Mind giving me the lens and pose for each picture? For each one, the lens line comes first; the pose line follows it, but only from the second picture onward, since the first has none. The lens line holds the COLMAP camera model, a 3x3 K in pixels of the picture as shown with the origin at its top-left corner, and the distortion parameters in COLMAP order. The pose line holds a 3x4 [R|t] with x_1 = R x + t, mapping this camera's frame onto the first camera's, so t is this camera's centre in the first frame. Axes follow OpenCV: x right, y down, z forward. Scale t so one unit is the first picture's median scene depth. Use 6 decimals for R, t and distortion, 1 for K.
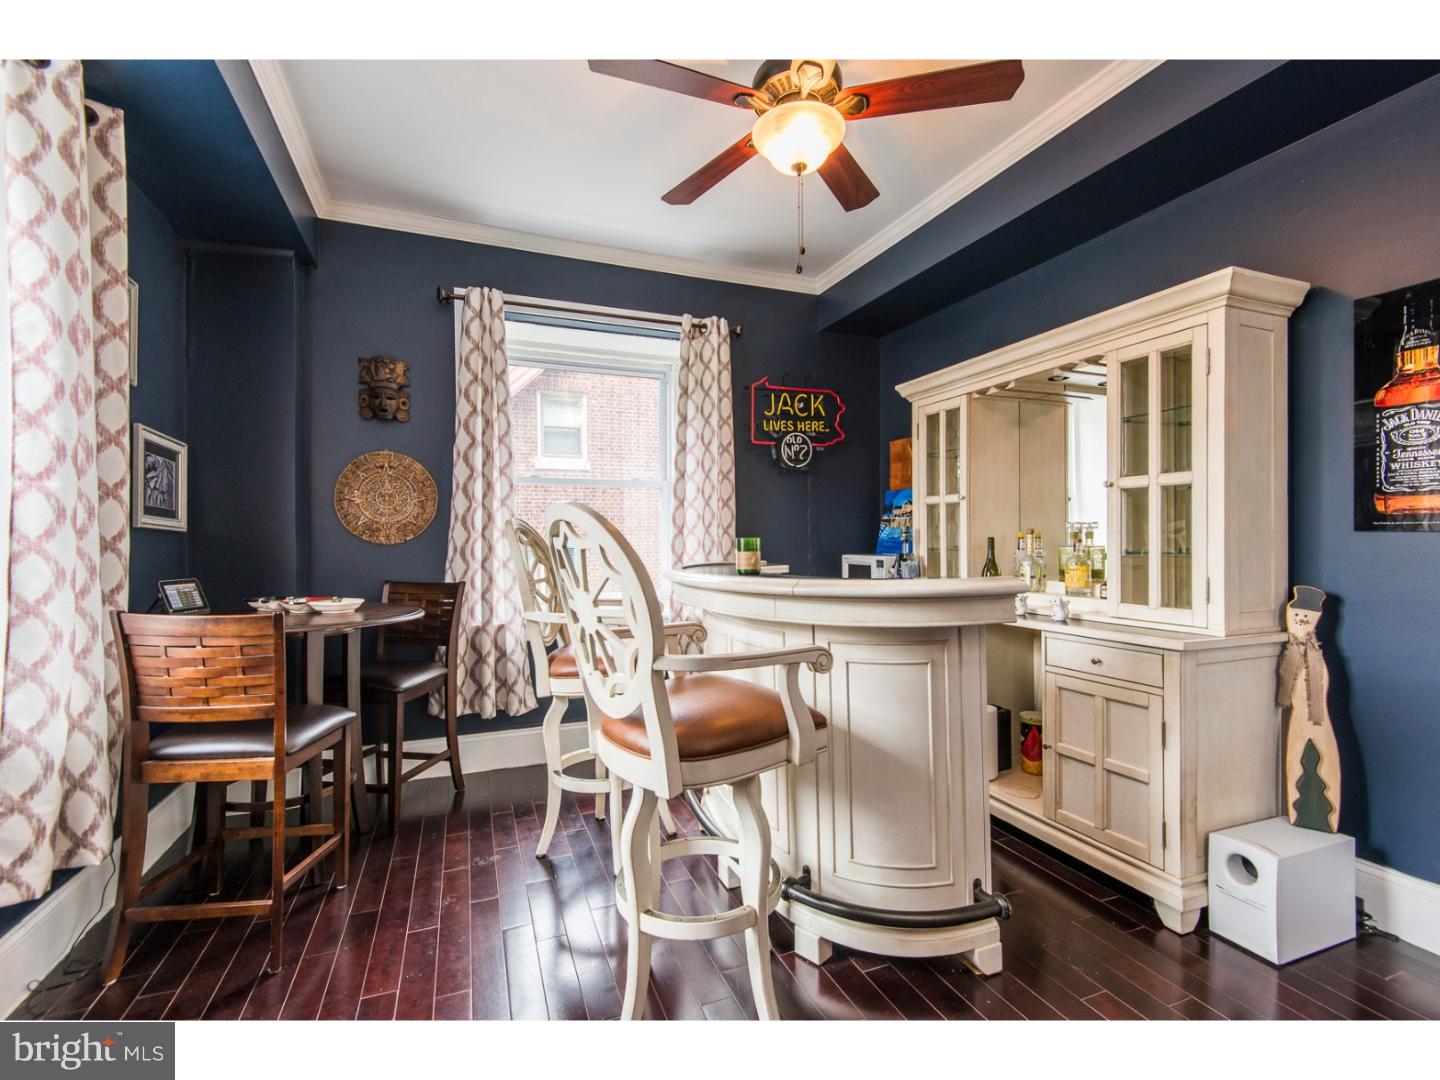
lens RADIAL K [[652.1, 0, 728.3], [0, 652.1, 542.2], [0, 0, 1]] dist [0.016375, -0.007297]
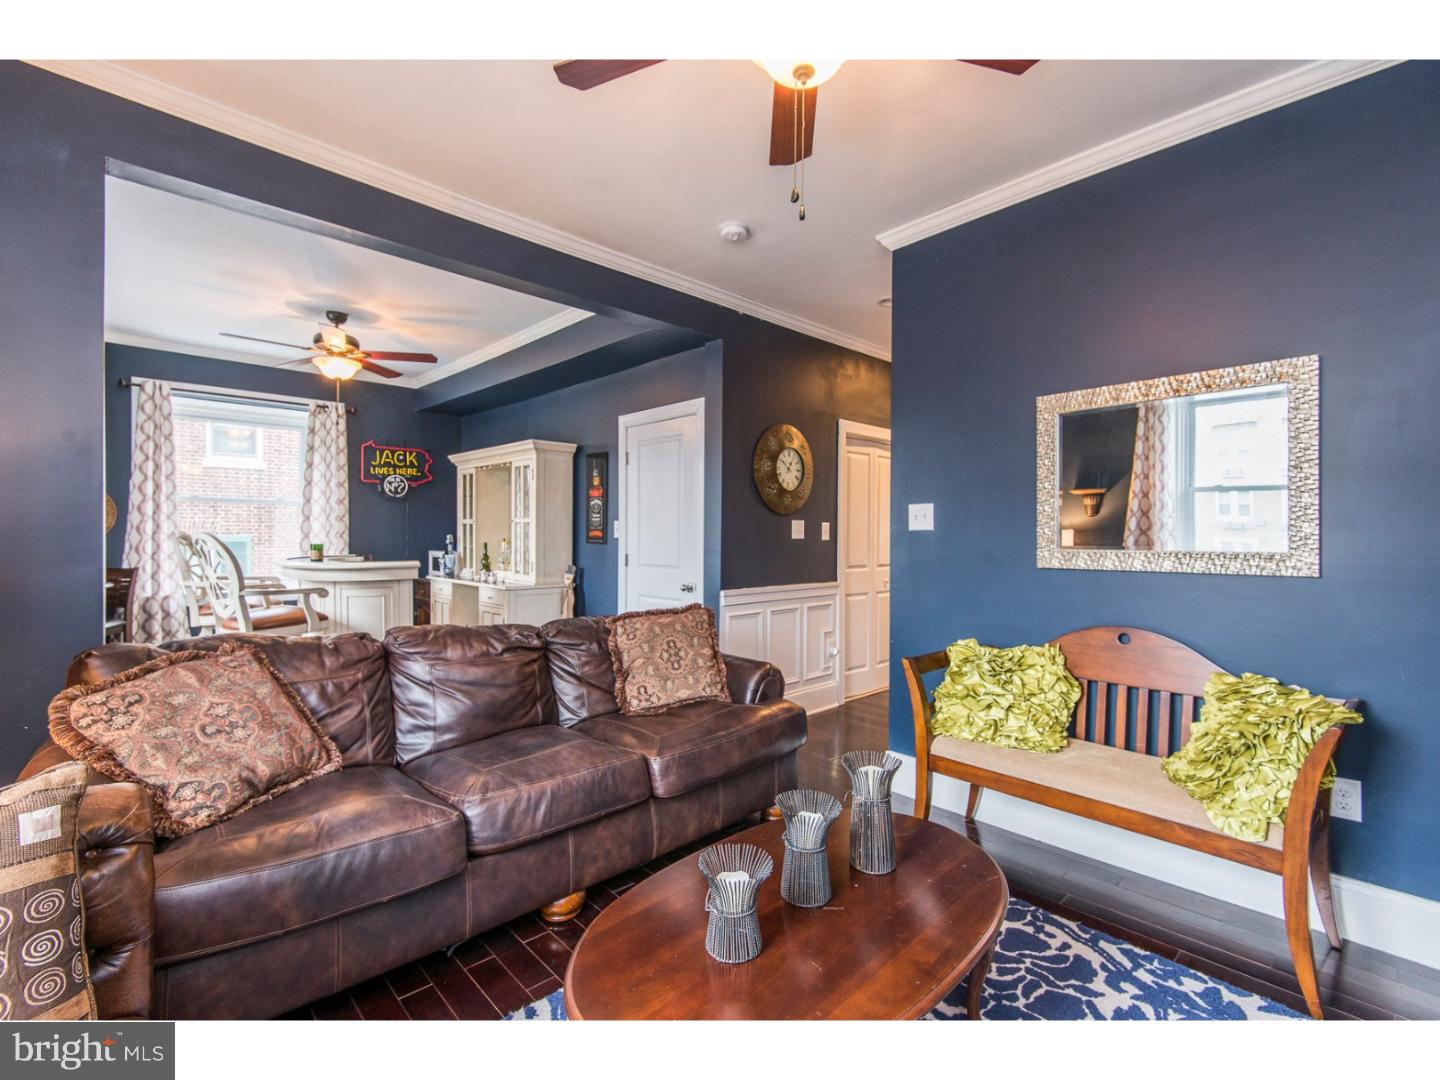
lens RADIAL K [[652.1, 0, 716.7], [0, 652.1, 537.8], [0, 0, 1]] dist [0.016375, -0.007297]
pose [[0.932761, 0.011339, 0.360317, 0.317179], [-0.012341, 0.999924, 0.000478, -0.028534], [-0.360284, -0.004893, 0.932830, -0.955697]]
